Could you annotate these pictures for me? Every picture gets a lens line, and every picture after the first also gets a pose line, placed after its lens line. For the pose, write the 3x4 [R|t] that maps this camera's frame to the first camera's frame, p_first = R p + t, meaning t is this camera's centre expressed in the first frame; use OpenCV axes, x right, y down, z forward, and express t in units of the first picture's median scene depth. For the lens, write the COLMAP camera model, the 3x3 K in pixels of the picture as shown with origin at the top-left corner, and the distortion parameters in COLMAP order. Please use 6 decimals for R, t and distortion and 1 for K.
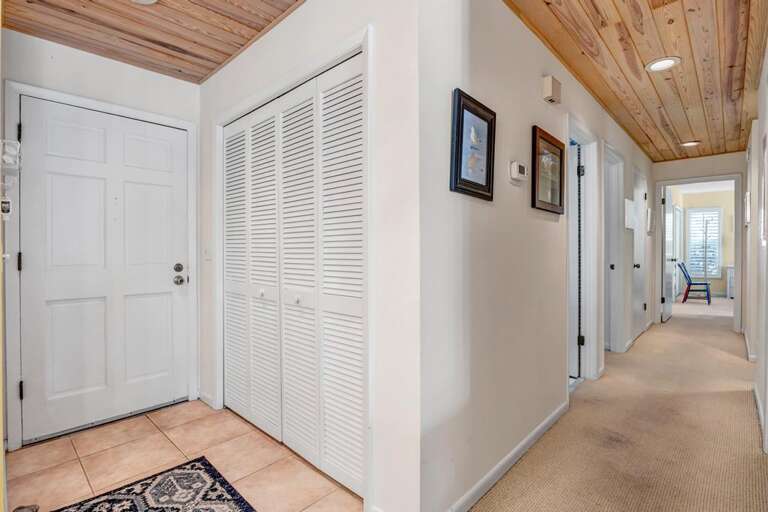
lens RADIAL K [[371.5, 0, 382.4], [0, 371.5, 252.5], [0, 0, 1]] dist [-0.012550, -0.000877]
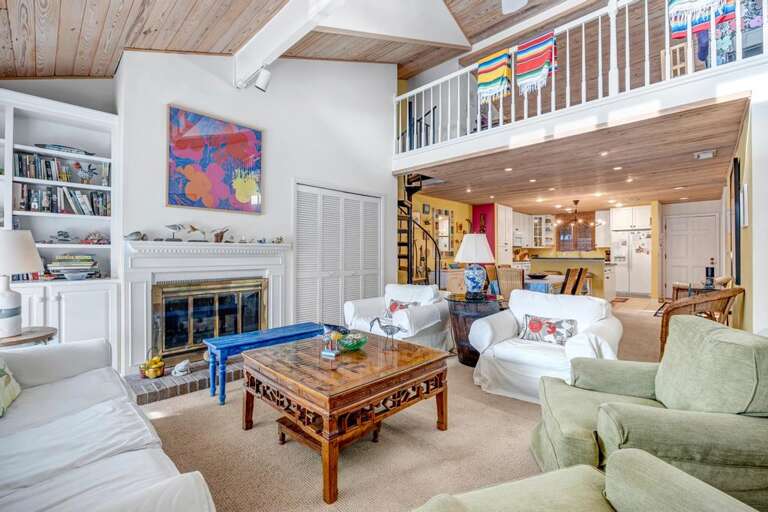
lens RADIAL K [[332.9, 0, 381.6], [0, 332.9, 252.8], [0, 0, 1]] dist [-0.013219, 0.000610]
pose [[-0.011072, -0.002196, -0.999936, 2.773964], [-0.010828, 0.999939, -0.002076, 0.025423], [0.999880, 0.010804, -0.011095, -2.183816]]
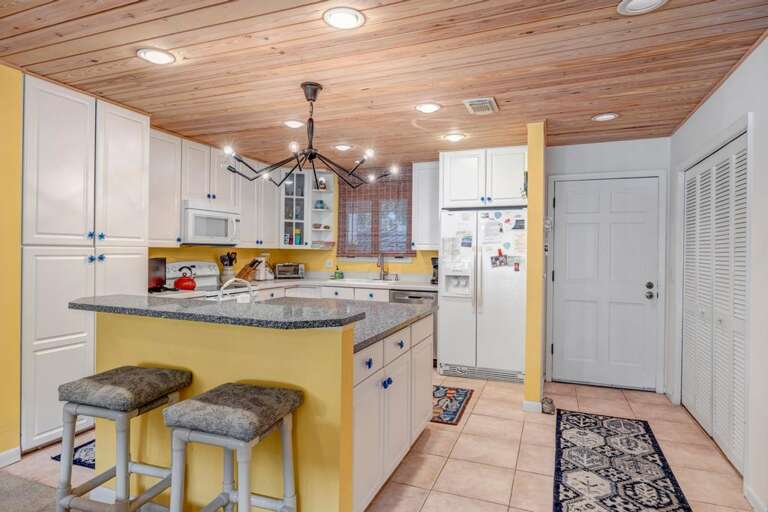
lens RADIAL K [[437.6, 0, 384.6], [0, 437.6, 250.5], [0, 0, 1]] dist [0.002609, -0.000419]
pose [[0.376991, 0.002059, -0.926215, 0.605407], [-0.021985, 0.999736, -0.006726, -0.058815], [0.925956, 0.022898, 0.376936, -0.506982]]
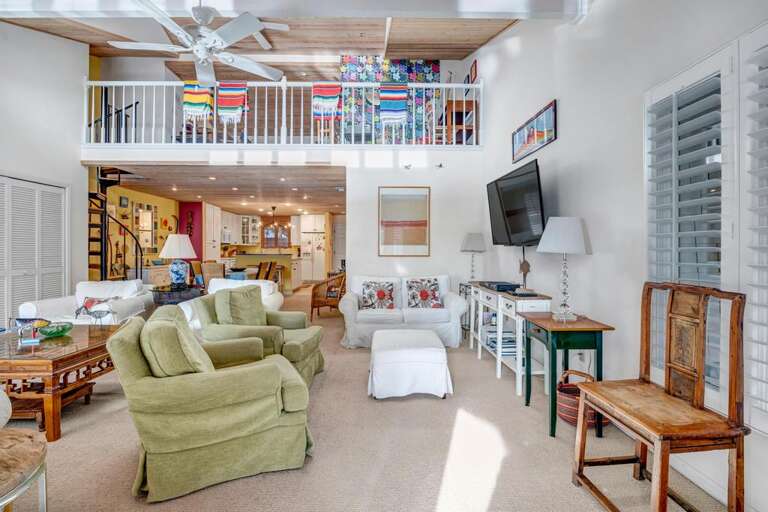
lens RADIAL K [[346.2, 0, 380.4], [0, 346.2, 253.1], [0, 0, 1]] dist [-0.017249, 0.001410]
pose [[0.703508, 0.009490, -0.710624, 3.356595], [-0.013082, 0.999914, 0.000402, 0.019311], [0.710566, 0.009014, 0.703572, -2.313019]]
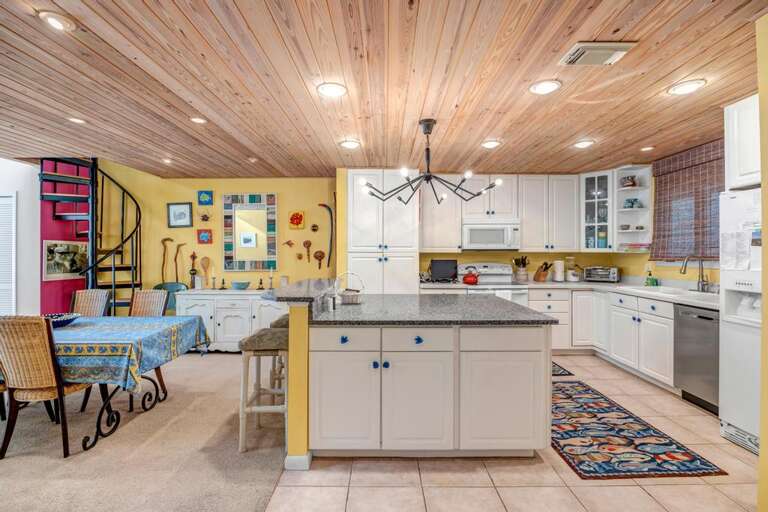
lens RADIAL K [[346.2, 0, 379.9], [0, 346.2, 252.6], [0, 0, 1]] dist [-0.017249, 0.001410]
pose [[-0.731614, -0.000567, -0.681719, 0.331569], [-0.008584, 0.999928, 0.008380, -0.077731], [0.681665, 0.011983, -0.731566, 0.545247]]
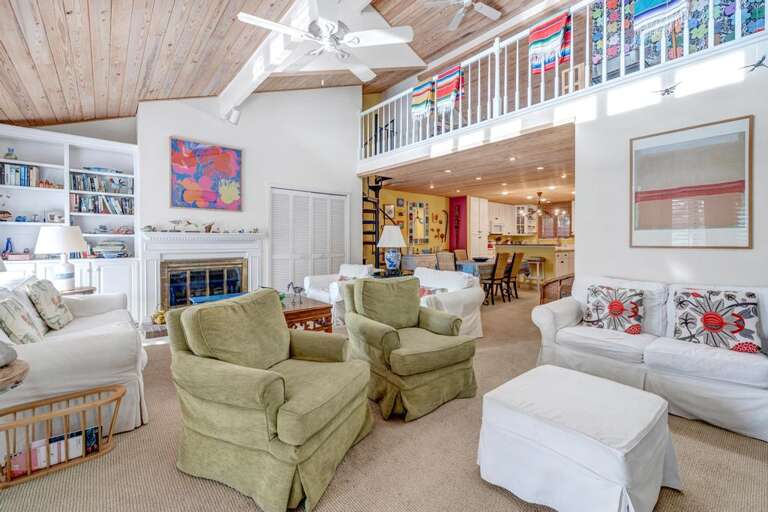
lens RADIAL K [[323.6, 0, 381.3], [0, 323.6, 244.2], [0, 0, 1]] dist [0.004602, -0.000194]
pose [[-0.102247, 0.011451, -0.994693, 3.209423], [-0.010065, 0.999871, 0.012545, 0.020780], [0.994708, 0.011294, -0.102119, -1.644794]]
